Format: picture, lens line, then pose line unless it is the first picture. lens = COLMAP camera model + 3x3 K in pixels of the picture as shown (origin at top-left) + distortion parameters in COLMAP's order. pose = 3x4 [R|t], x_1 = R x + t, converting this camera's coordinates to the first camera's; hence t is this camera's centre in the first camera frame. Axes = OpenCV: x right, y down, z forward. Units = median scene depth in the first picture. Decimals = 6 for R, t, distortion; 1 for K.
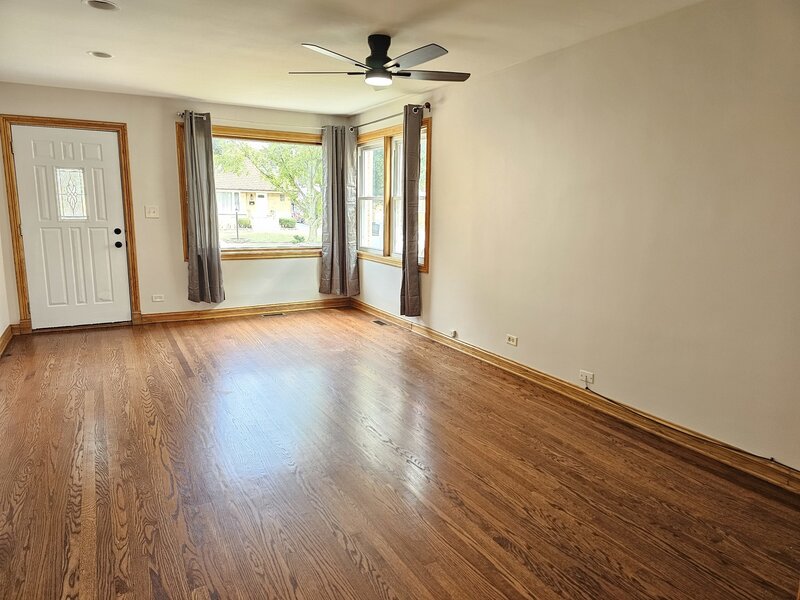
lens RADIAL K [[535.7, 0, 400.5], [0, 535.7, 295.6], [0, 0, 1]] dist [0.047580, -0.046400]
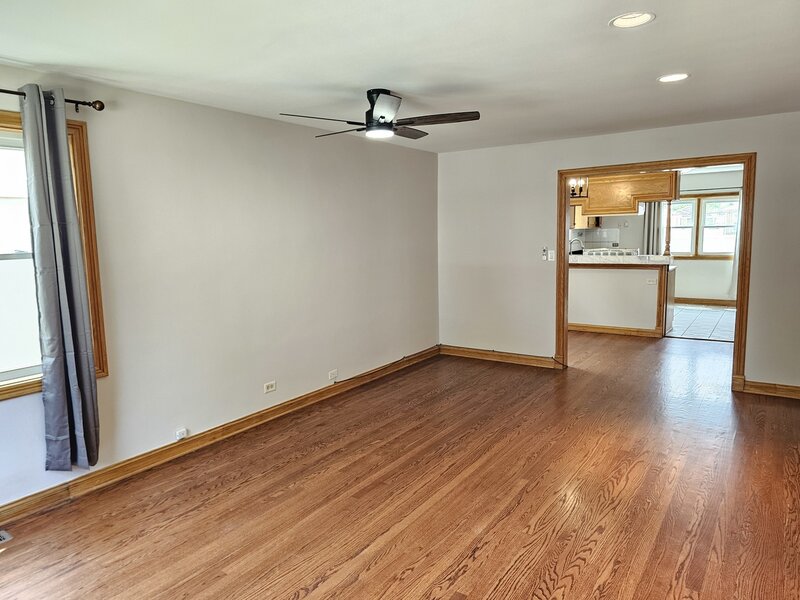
lens RADIAL K [[535.7, 0, 402.2], [0, 535.7, 298.2], [0, 0, 1]] dist [0.047580, -0.046400]
pose [[-0.436452, -0.122065, 0.891409, -1.003850], [0.168454, 0.962148, 0.214230, -0.324347], [-0.883817, 0.243663, -0.399369, 1.486825]]
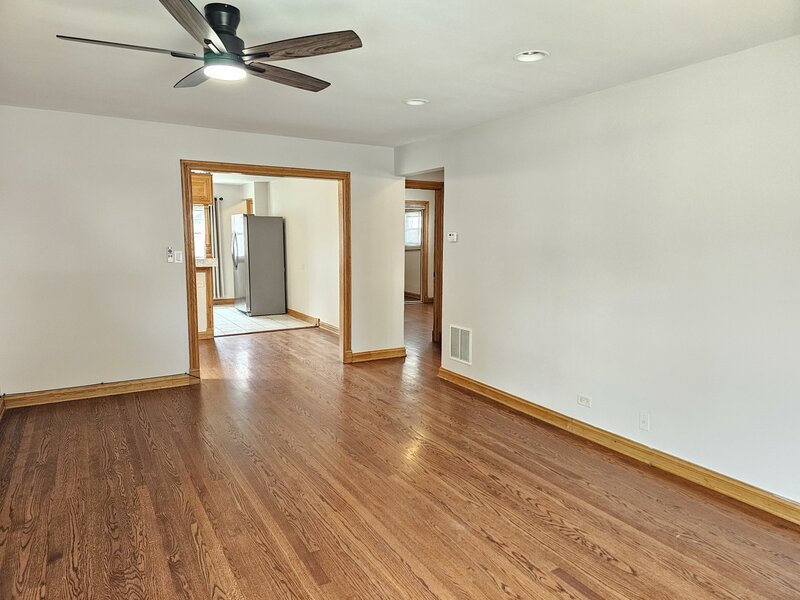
lens RADIAL K [[535.7, 0, 388.2], [0, 535.7, 299.8], [0, 0, 1]] dist [0.047580, -0.046400]
pose [[-0.999799, -0.019645, 0.003980, -0.264976], [-0.017644, 0.956770, 0.290309, -0.337489], [-0.009512, 0.290180, -0.956925, 1.802860]]
